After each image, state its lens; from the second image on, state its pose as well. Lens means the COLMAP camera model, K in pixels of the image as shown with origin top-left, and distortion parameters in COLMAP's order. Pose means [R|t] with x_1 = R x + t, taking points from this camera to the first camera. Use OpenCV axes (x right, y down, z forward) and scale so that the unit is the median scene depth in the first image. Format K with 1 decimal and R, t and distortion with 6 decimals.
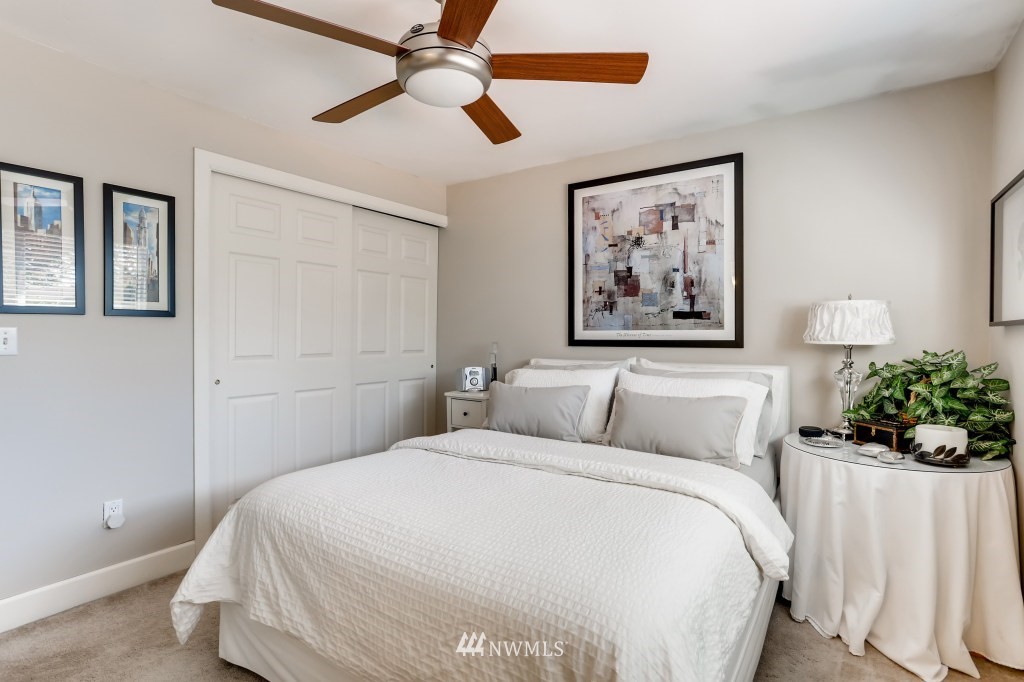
lens RADIAL K [[508.5, 0, 507.3], [0, 508.5, 335.7], [0, 0, 1]] dist [-0.016408, 0.003852]
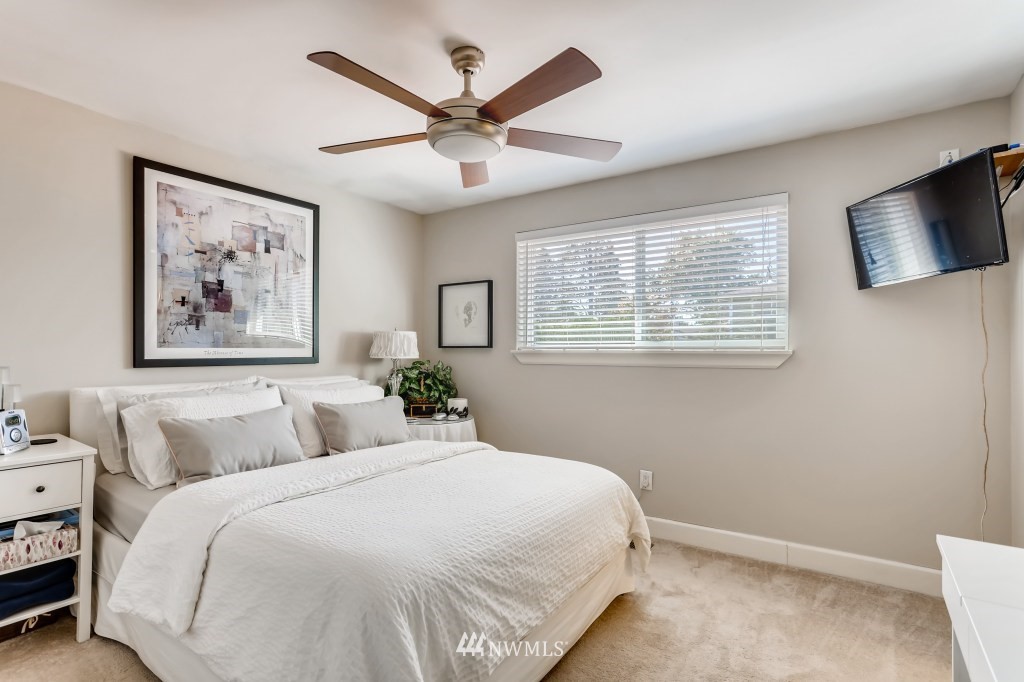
lens RADIAL K [[508.5, 0, 507.4], [0, 508.5, 348.8], [0, 0, 1]] dist [-0.016408, 0.003852]
pose [[0.004240, 0.002592, 0.999988, -0.684010], [0.001868, 0.999995, -0.002600, -0.005948], [-0.999989, 0.001879, 0.004235, 0.471571]]
